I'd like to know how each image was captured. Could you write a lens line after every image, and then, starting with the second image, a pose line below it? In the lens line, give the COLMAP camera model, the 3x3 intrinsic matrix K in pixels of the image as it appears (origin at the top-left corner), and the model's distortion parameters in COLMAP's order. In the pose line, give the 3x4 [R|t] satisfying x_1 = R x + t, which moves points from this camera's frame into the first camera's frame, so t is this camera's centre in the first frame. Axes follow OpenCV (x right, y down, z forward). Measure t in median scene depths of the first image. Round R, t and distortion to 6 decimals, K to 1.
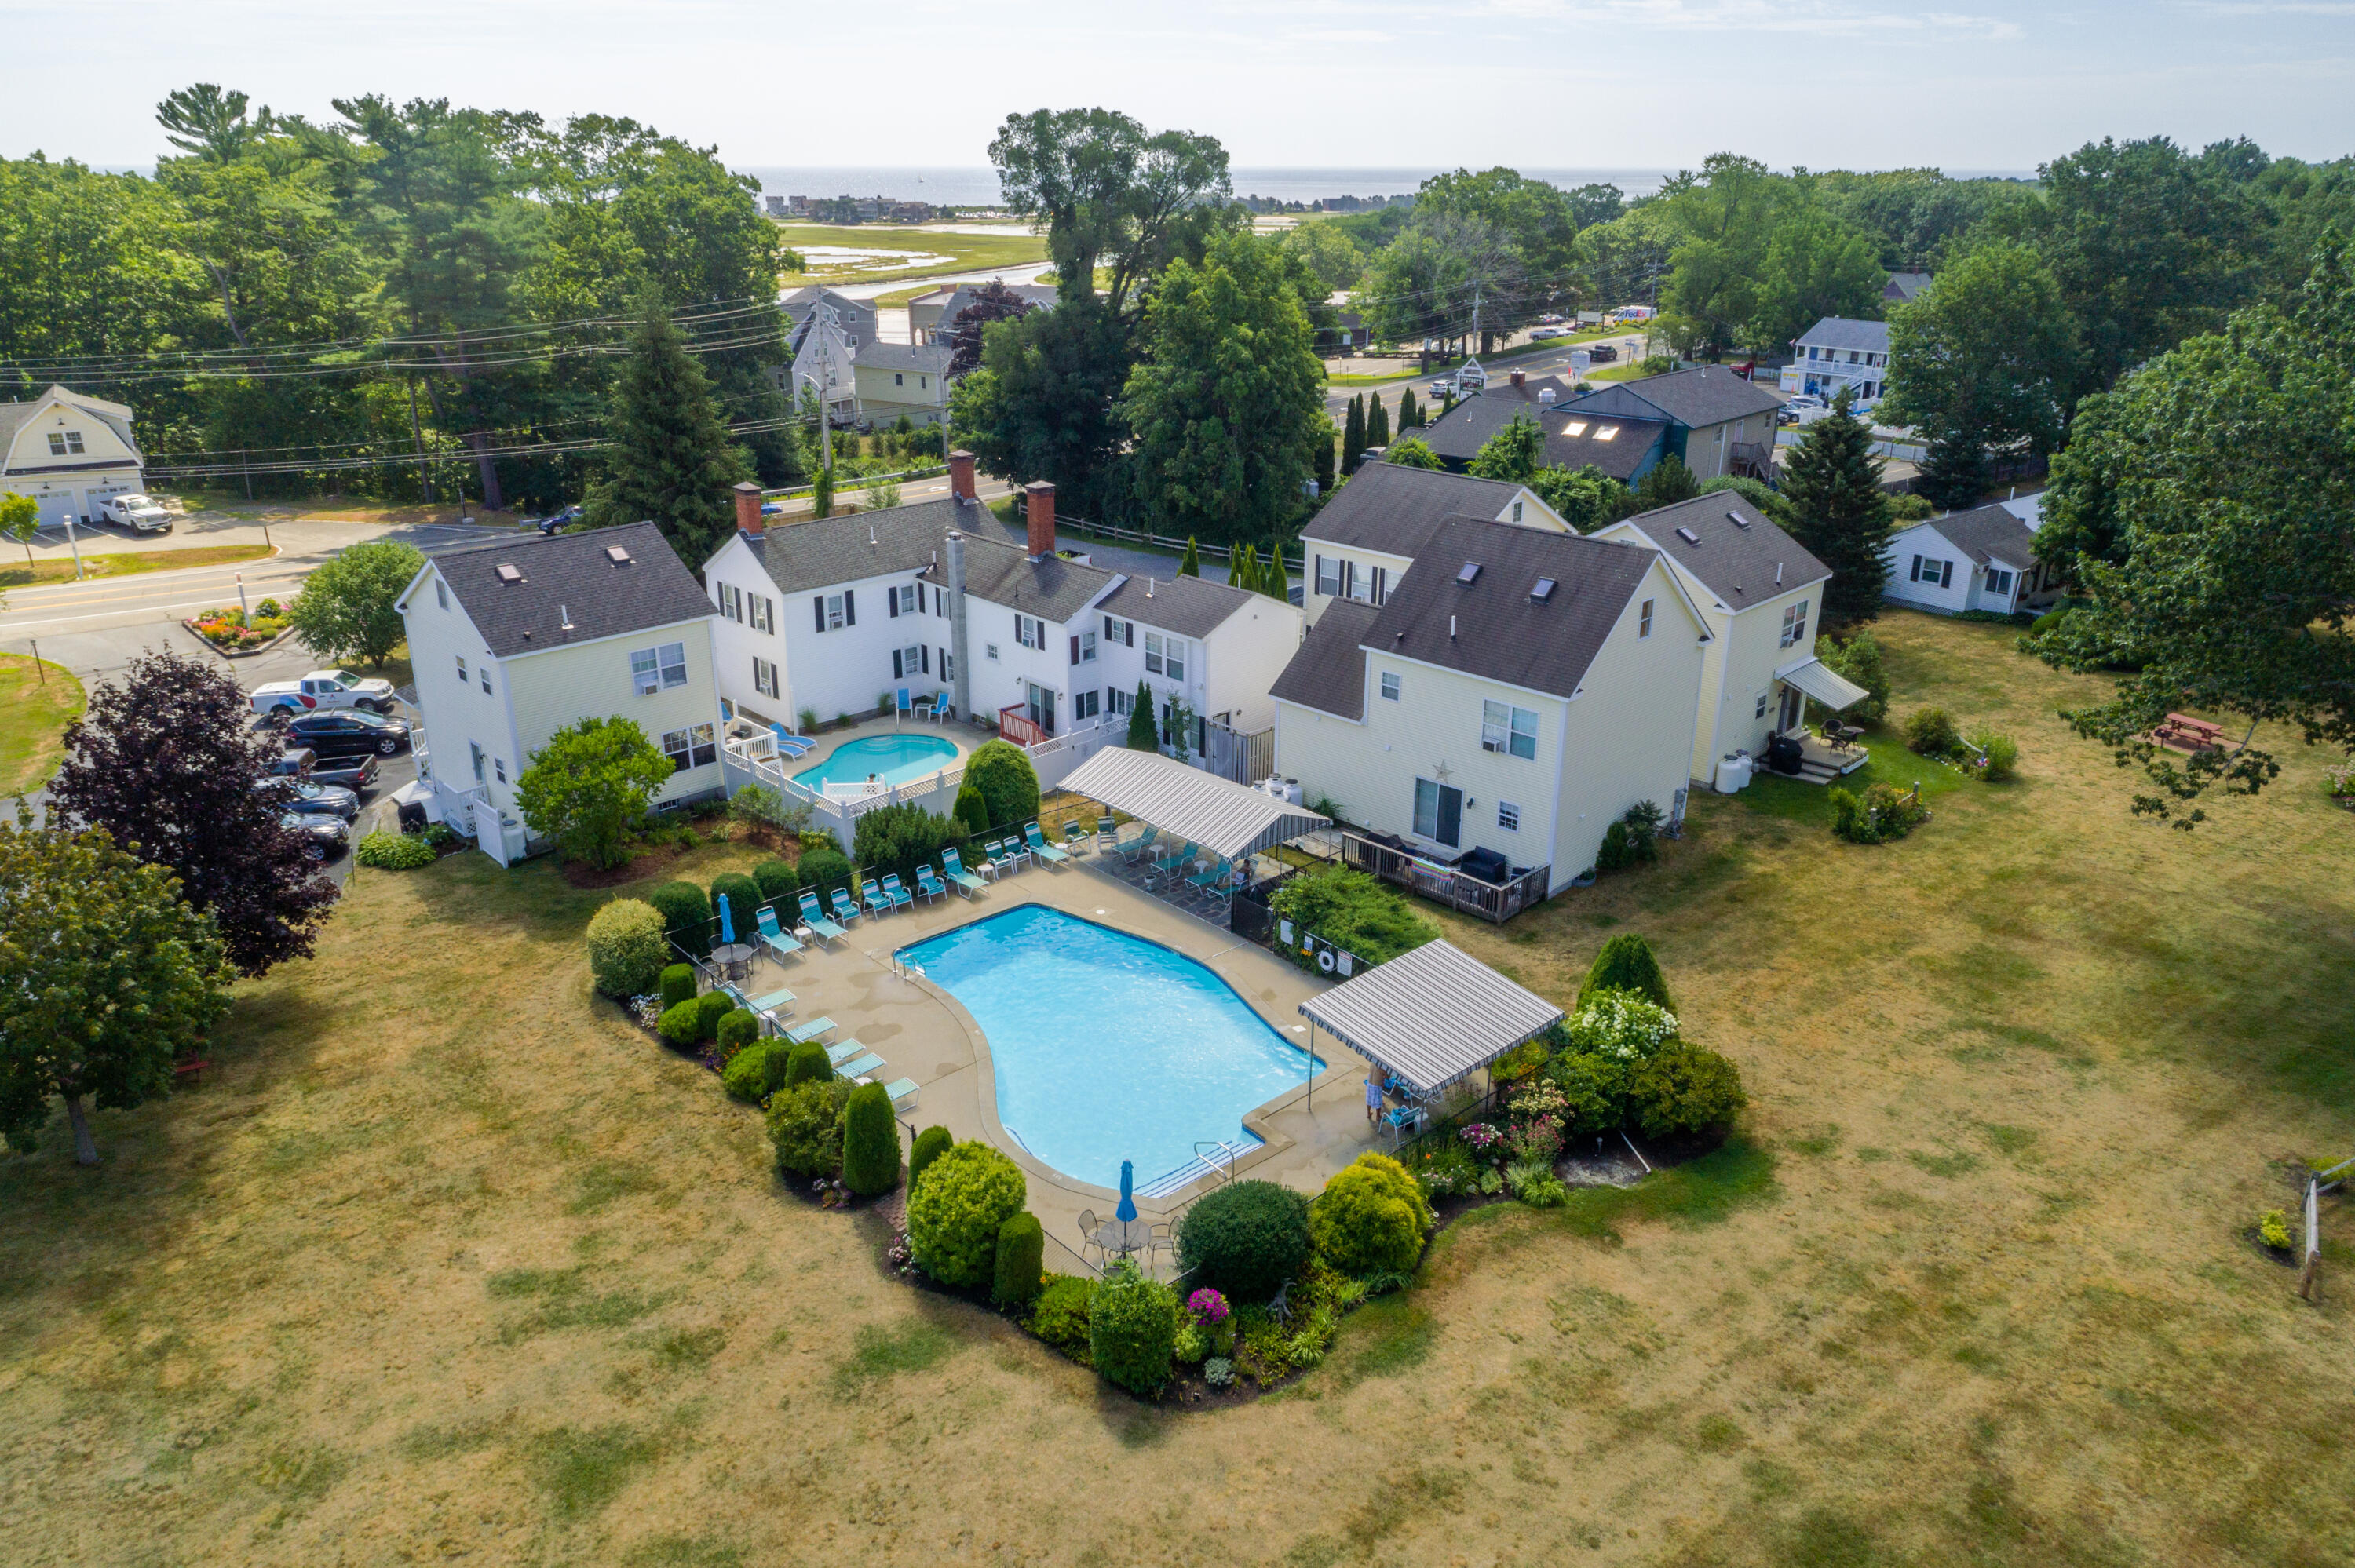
lens RADIAL K [[1686.3, 0, 1177.5], [0, 1686.3, 784.0], [0, 0, 1]] dist [-0.001481, 0.004508]
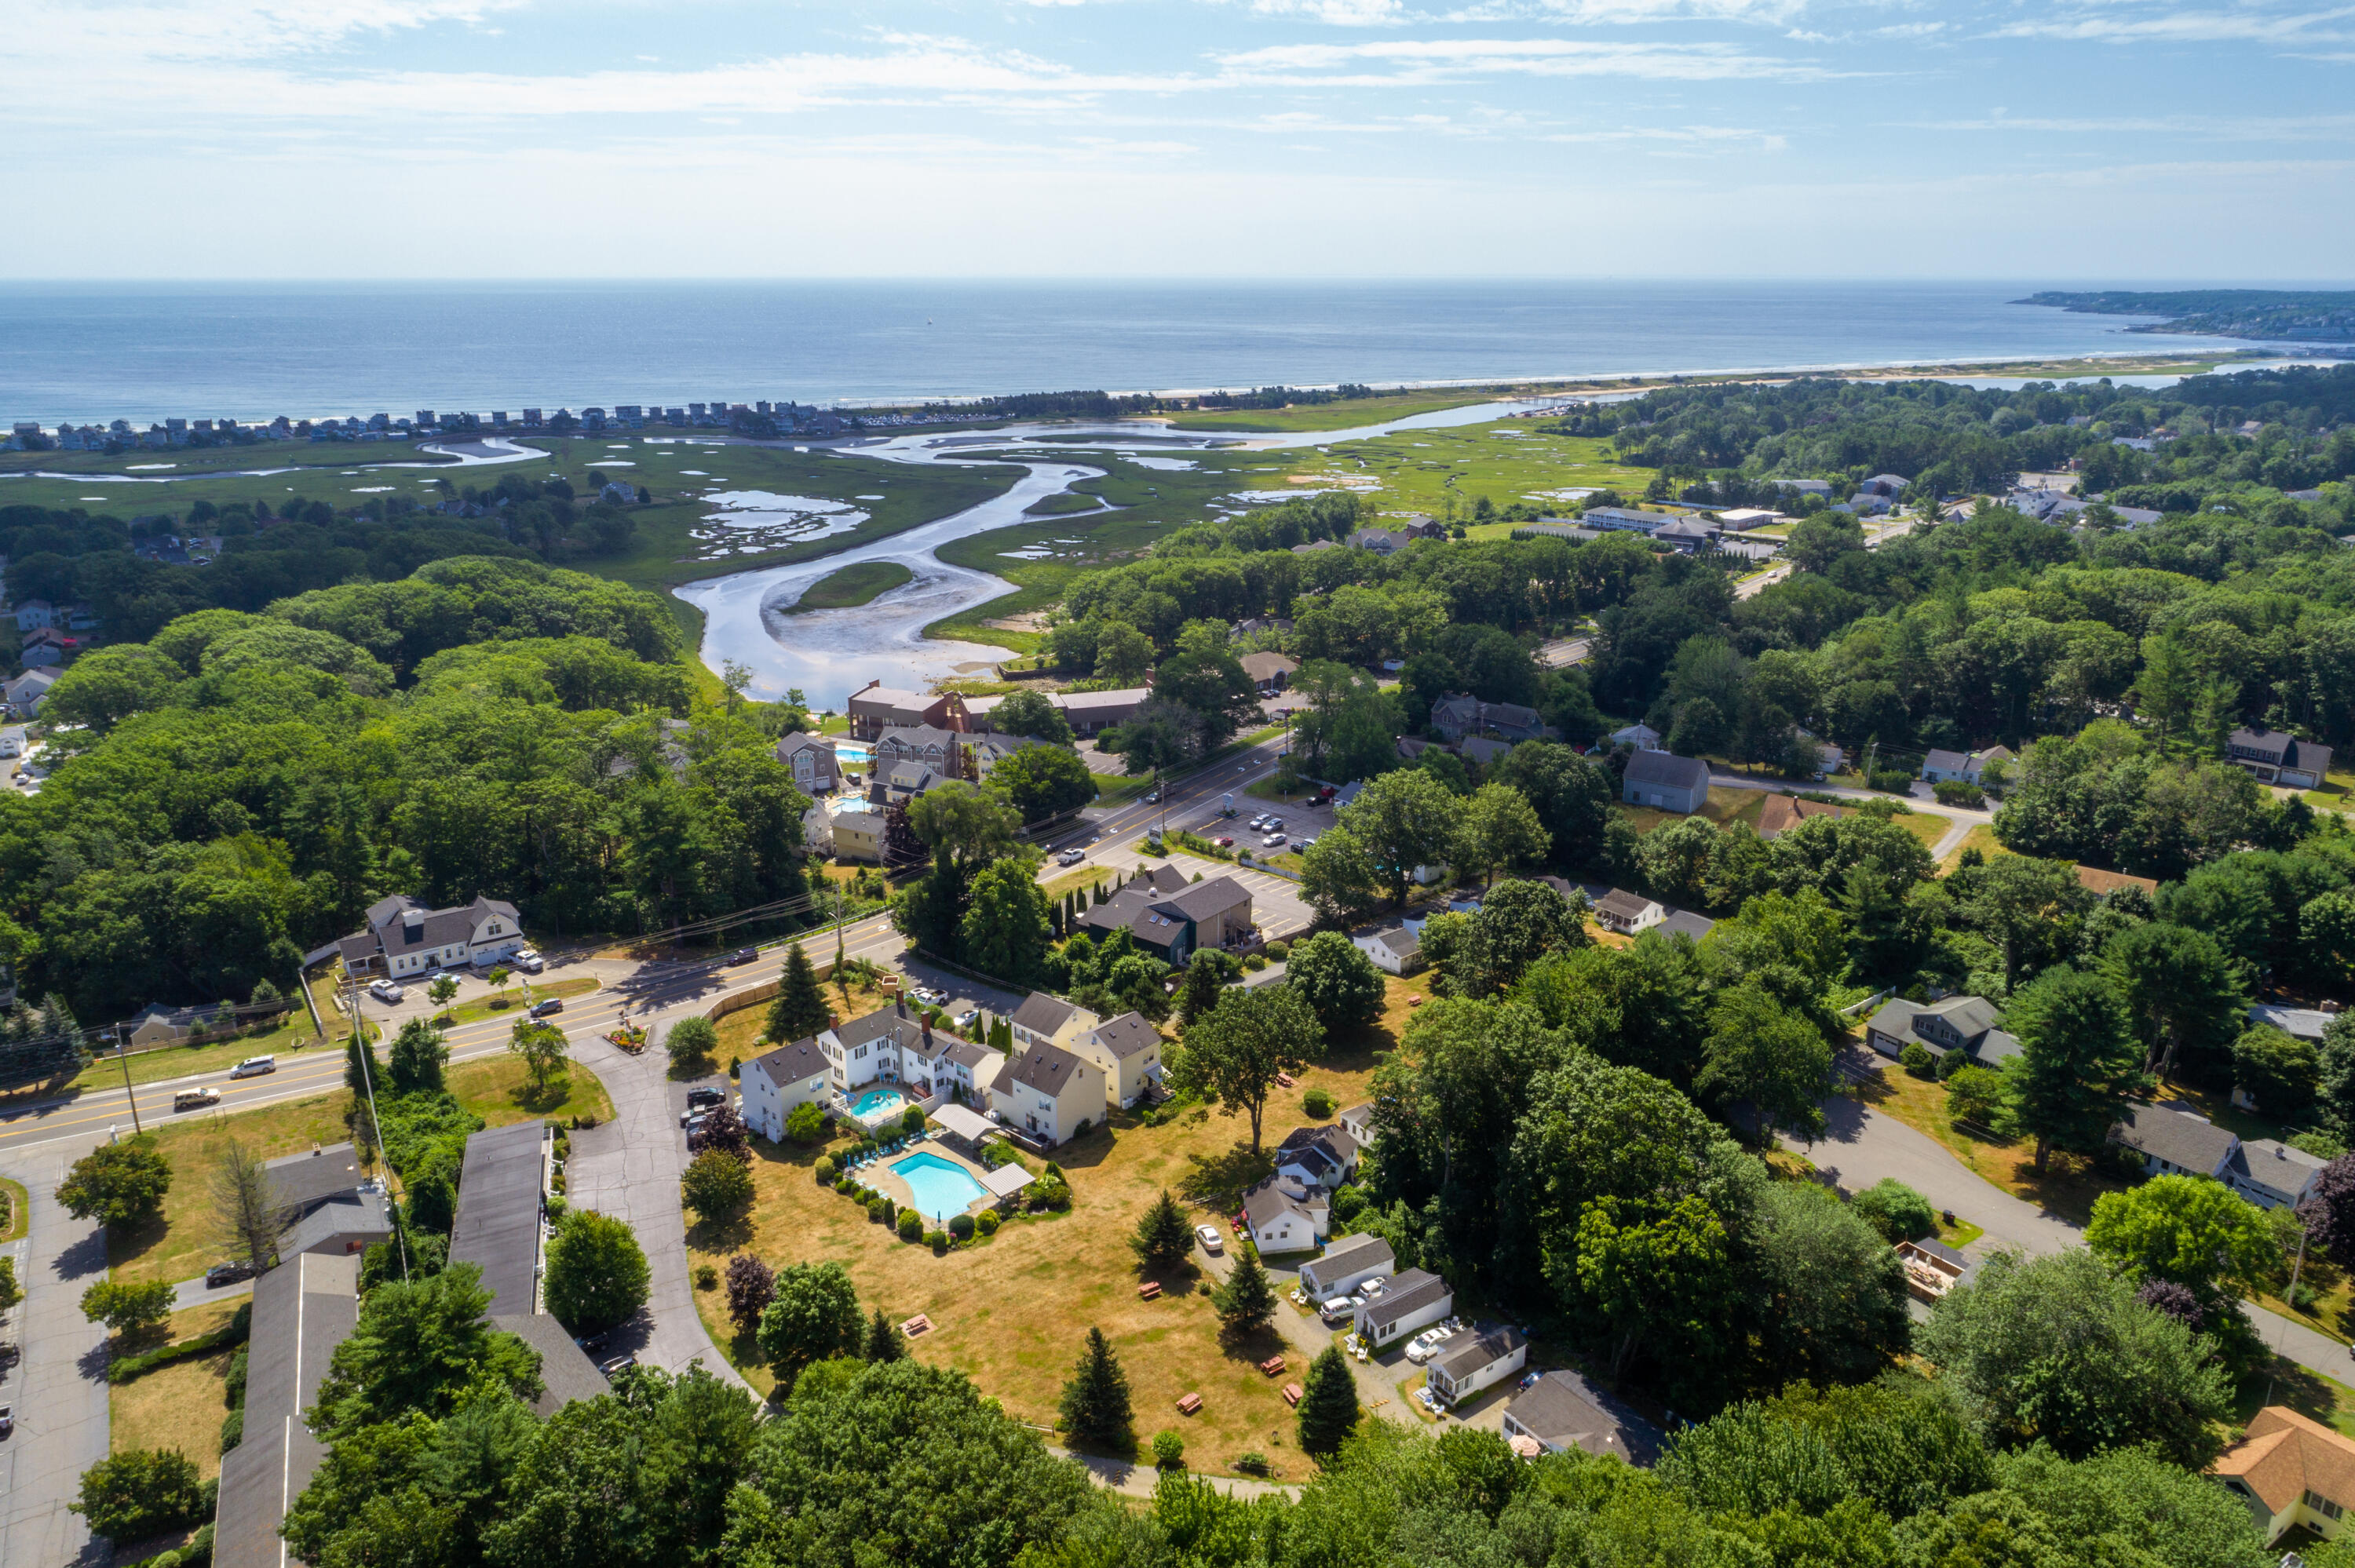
lens RADIAL K [[1712.6, 0, 1177.5], [0, 1712.6, 784.0], [0, 0, 1]] dist [-0.004922, 0.000991]
pose [[0.998498, -0.017368, 0.051965, 0.249048], [0.021041, 0.997255, -0.070993, -0.388210], [-0.050590, 0.071979, 0.996122, -2.427558]]
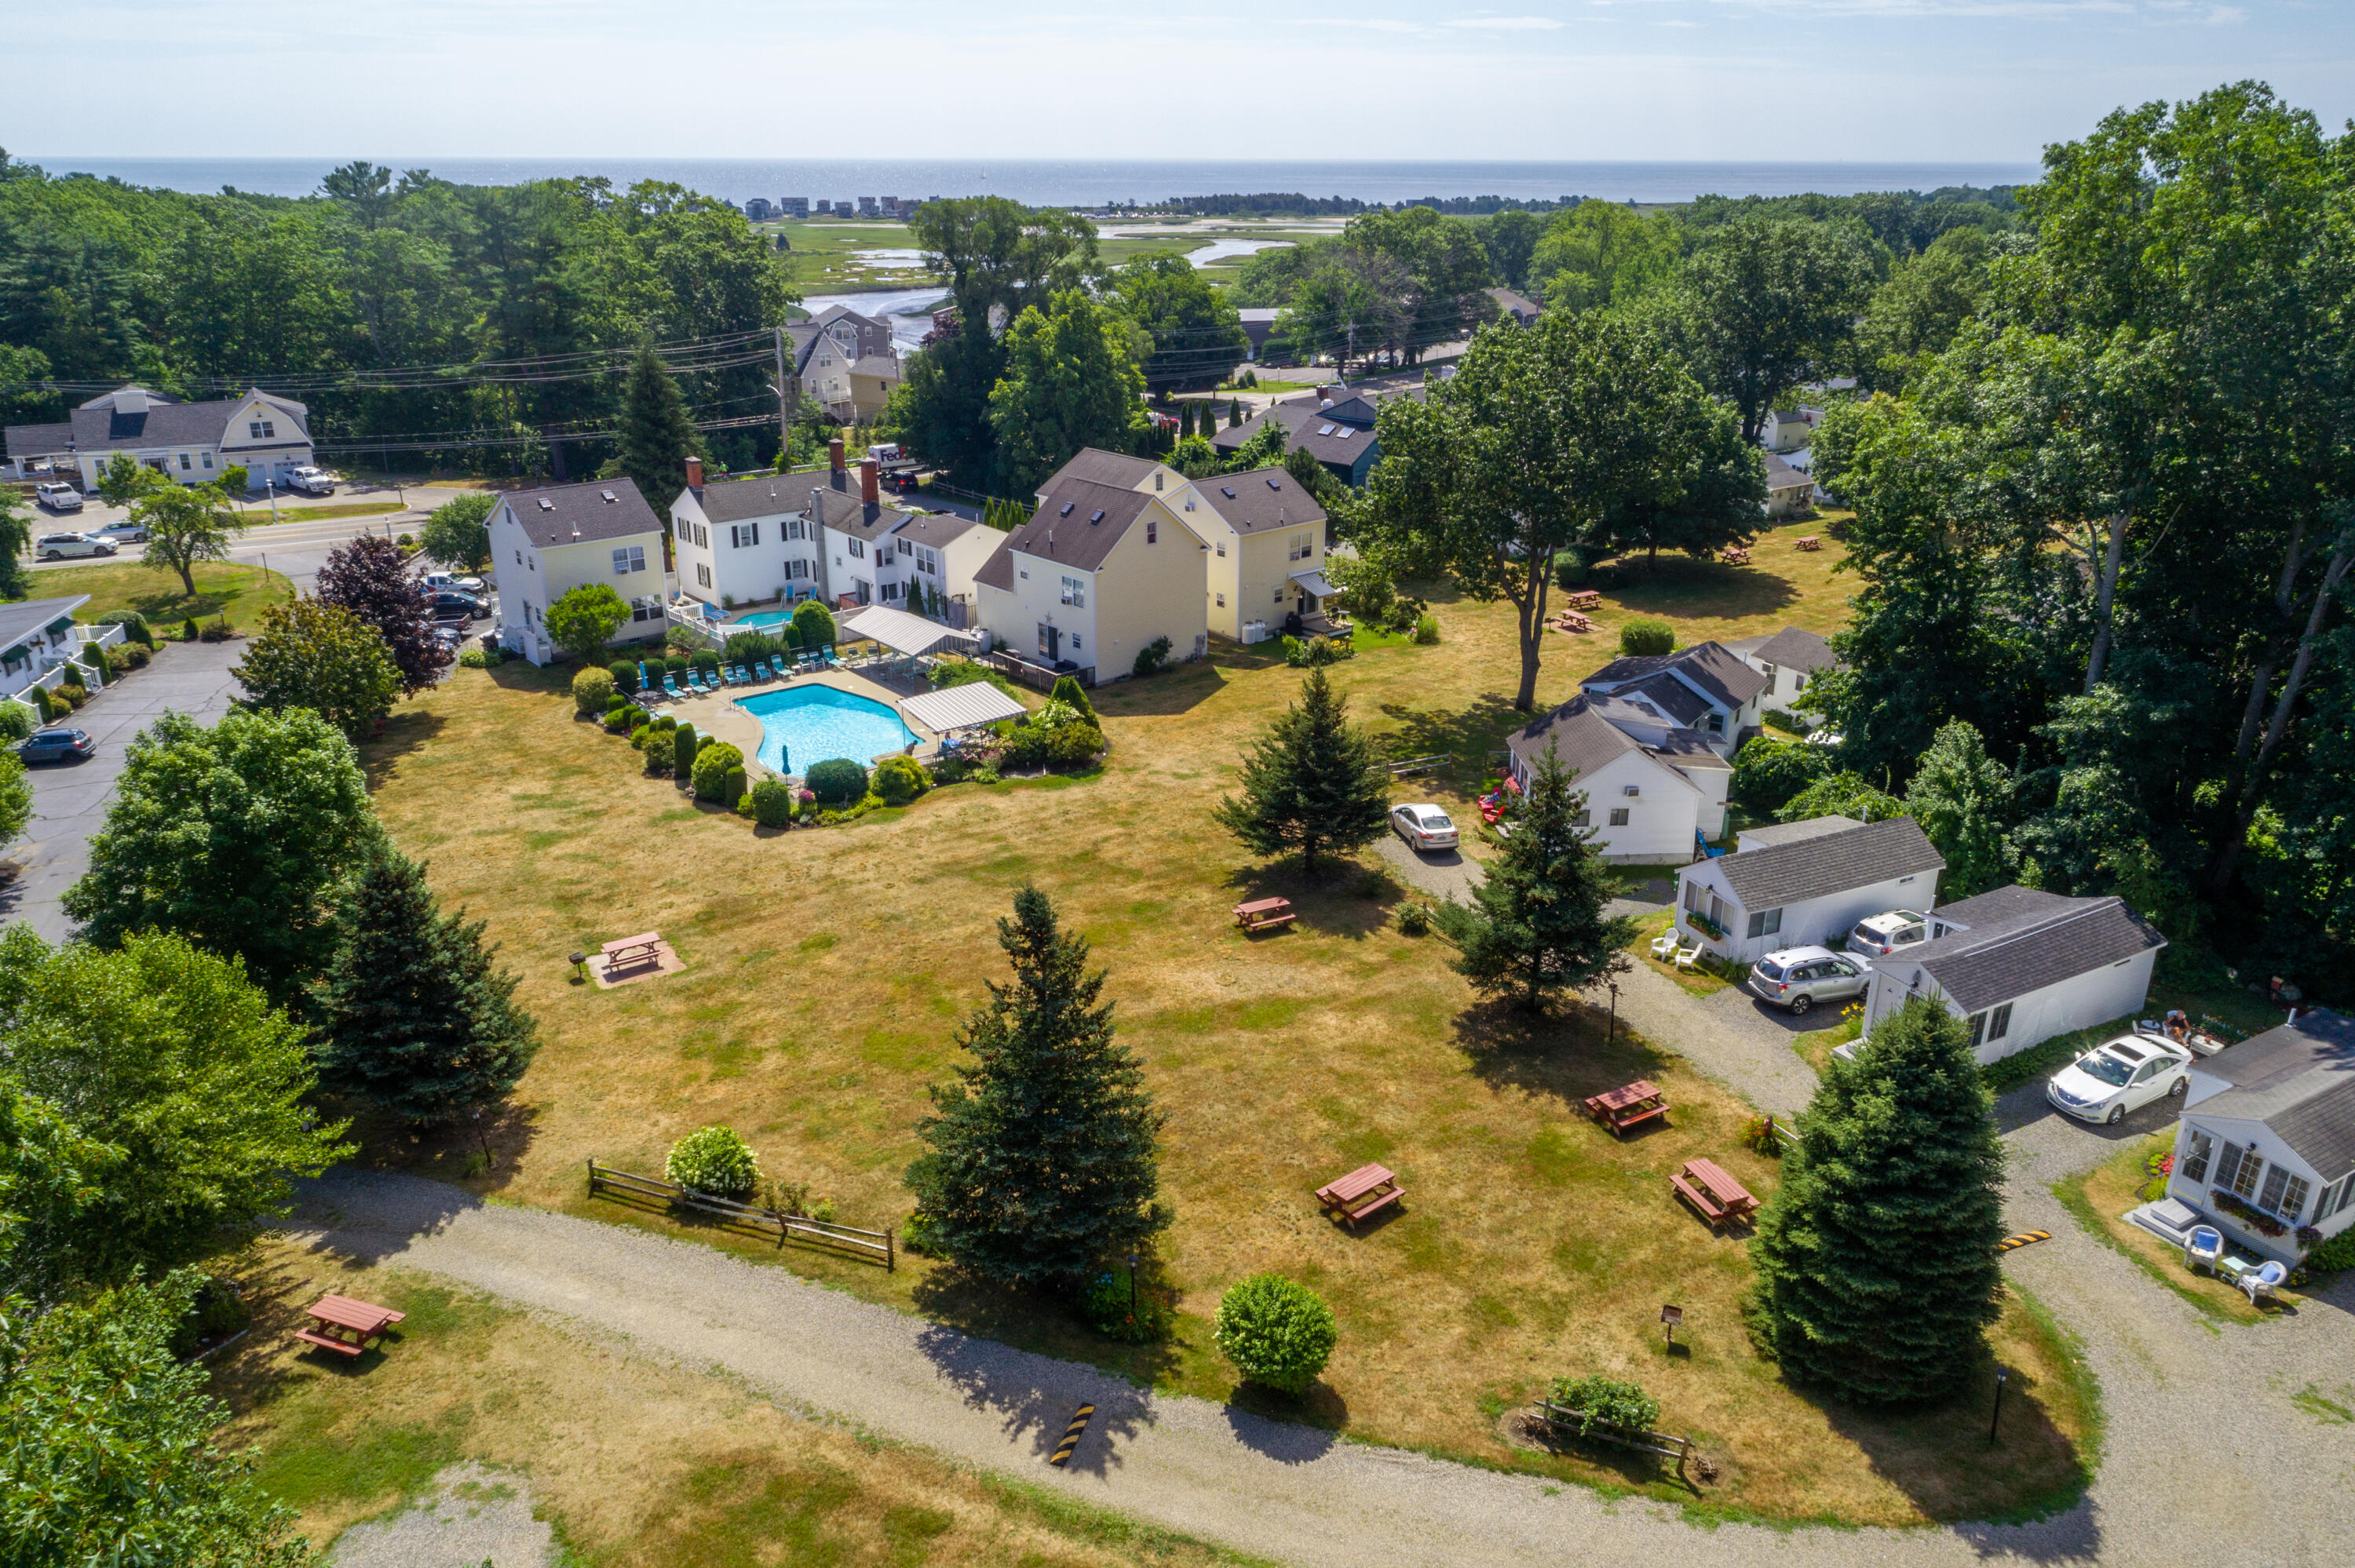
lens RADIAL K [[1712.6, 0, 1177.5], [0, 1712.6, 784.0], [0, 0, 1]] dist [-0.004922, 0.000991]
pose [[0.998280, 0.021485, -0.054550, 0.334180], [-0.021601, 0.999766, -0.001522, 0.142051], [0.054504, 0.002698, 0.998510, -0.685322]]
